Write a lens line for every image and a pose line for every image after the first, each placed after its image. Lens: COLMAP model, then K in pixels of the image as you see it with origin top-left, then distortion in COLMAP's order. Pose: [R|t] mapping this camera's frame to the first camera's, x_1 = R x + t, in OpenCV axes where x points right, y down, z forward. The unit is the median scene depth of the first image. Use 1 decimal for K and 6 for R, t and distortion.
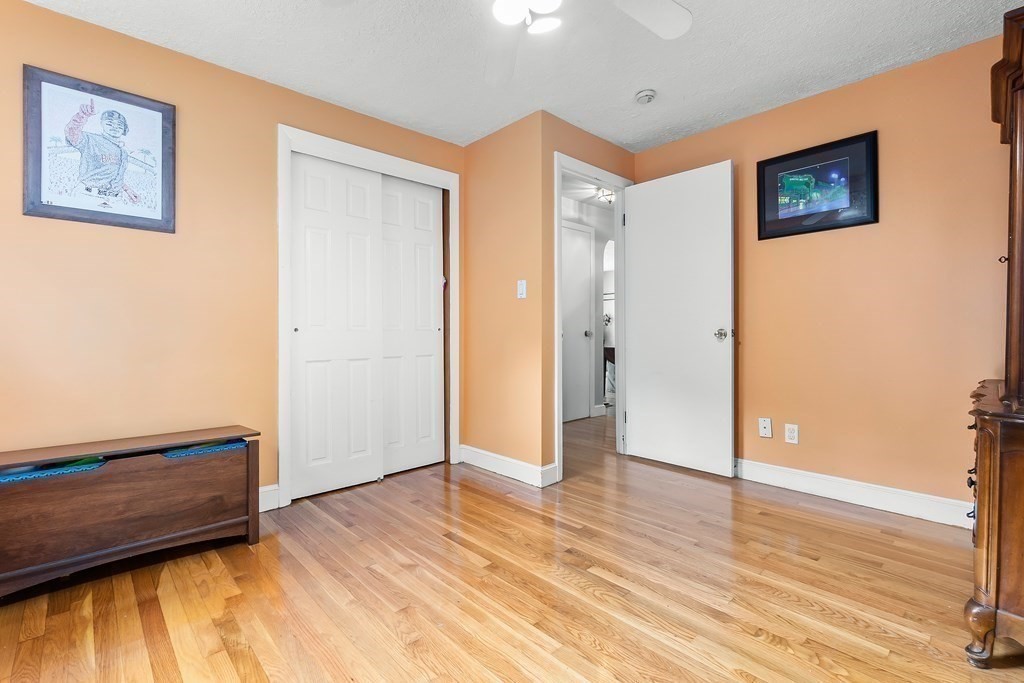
lens RADIAL K [[458.6, 0, 512.0], [0, 458.6, 337.6], [0, 0, 1]] dist [0.000396, -0.004122]
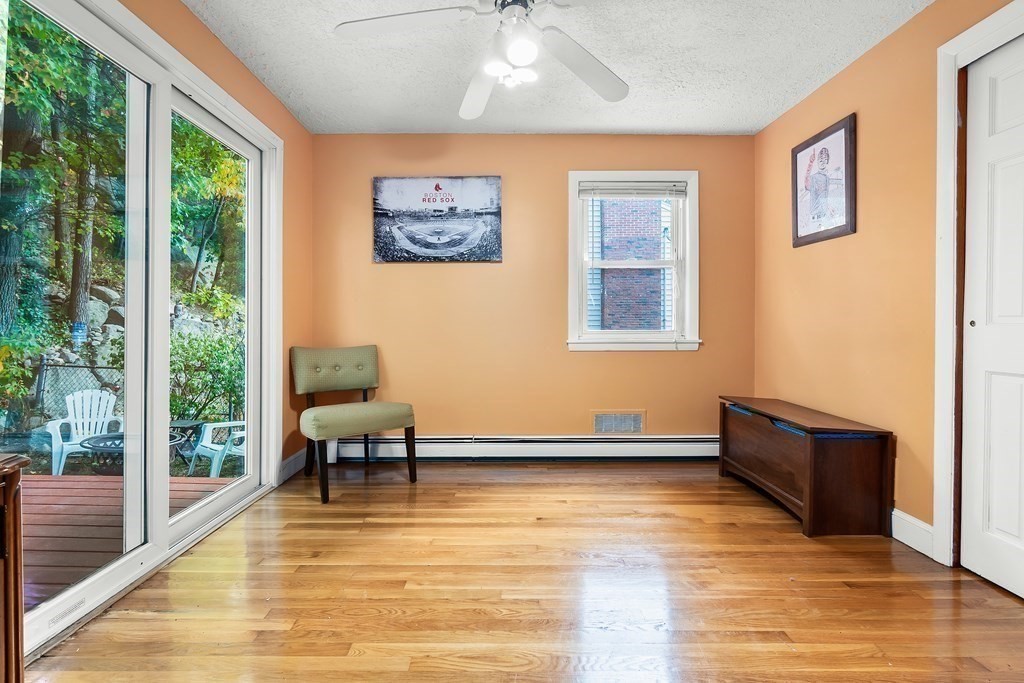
lens RADIAL K [[489.1, 0, 502.7], [0, 489.1, 325.8], [0, 0, 1]] dist [-0.000417, -0.002462]
pose [[-0.690740, 0.005016, -0.723085, 0.713721], [-0.007118, 0.999880, 0.013735, -0.023976], [0.723068, 0.014634, -0.690622, 1.319940]]
